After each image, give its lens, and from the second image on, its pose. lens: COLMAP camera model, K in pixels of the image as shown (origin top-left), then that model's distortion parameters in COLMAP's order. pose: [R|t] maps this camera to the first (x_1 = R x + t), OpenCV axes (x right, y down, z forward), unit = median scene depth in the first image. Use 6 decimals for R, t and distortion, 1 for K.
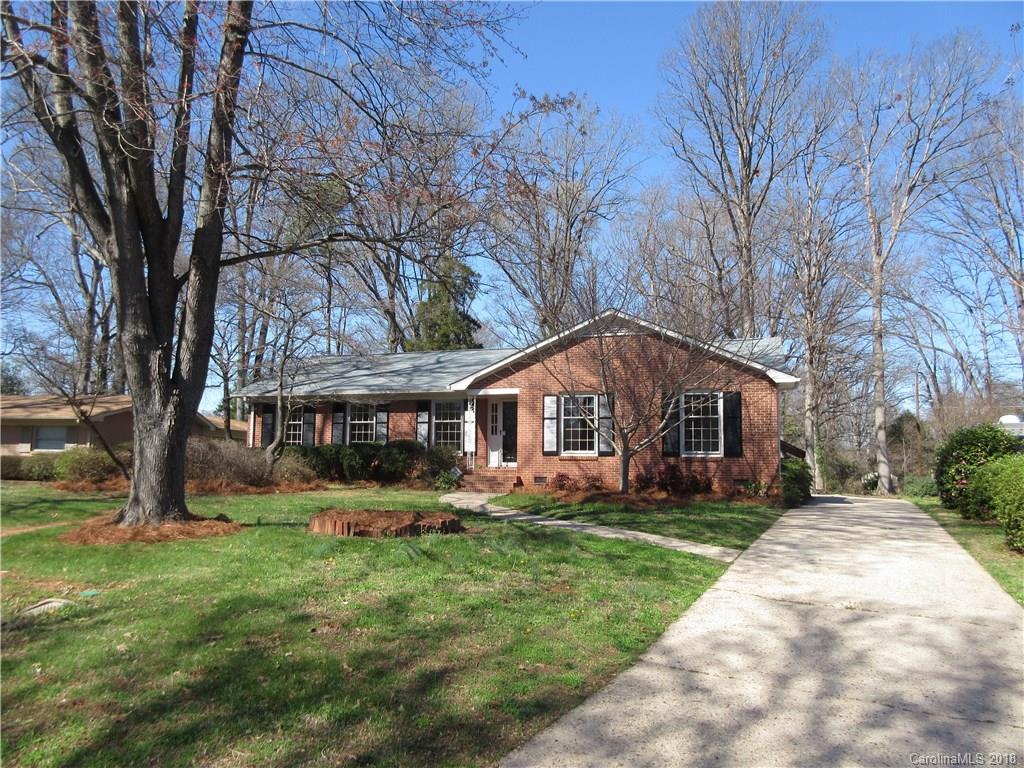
lens RADIAL K [[765.2, 0, 511.8], [0, 765.2, 384.4], [0, 0, 1]] dist [-0.004238, 0.014828]
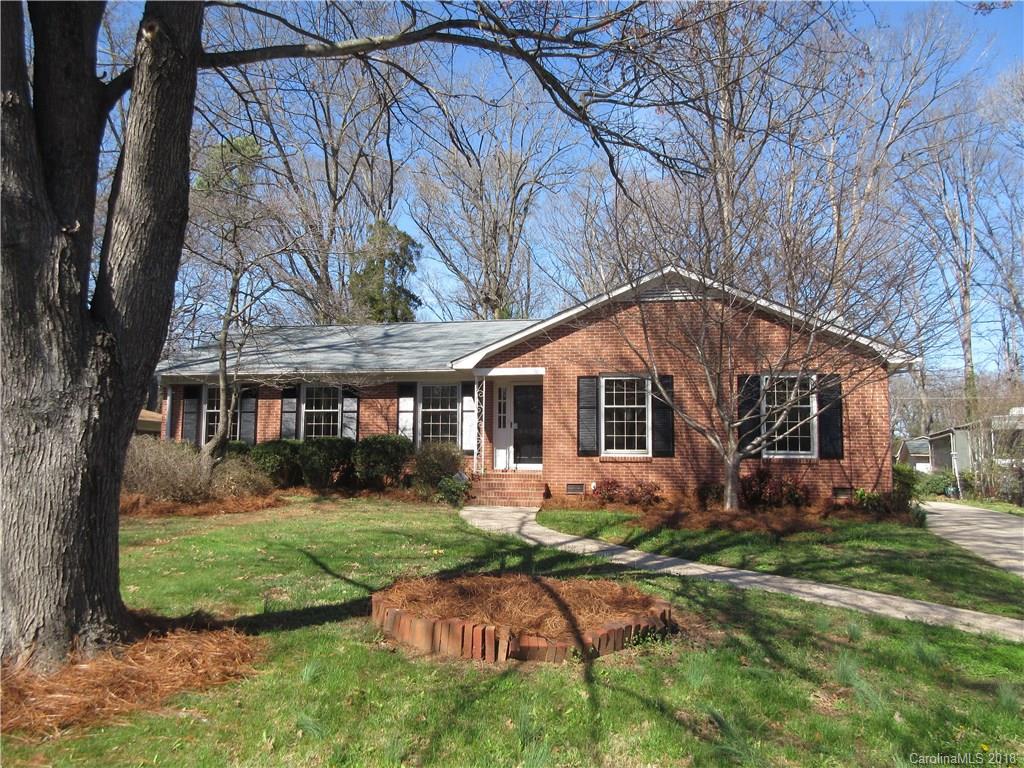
lens RADIAL K [[765.2, 0, 512.0], [0, 765.2, 384.3], [0, 0, 1]] dist [-0.004238, 0.014828]
pose [[0.991406, 0.009364, 0.130489, -0.120673], [-0.011284, 0.999839, 0.013983, 0.011404], [-0.130337, -0.015336, 0.991351, 0.246920]]
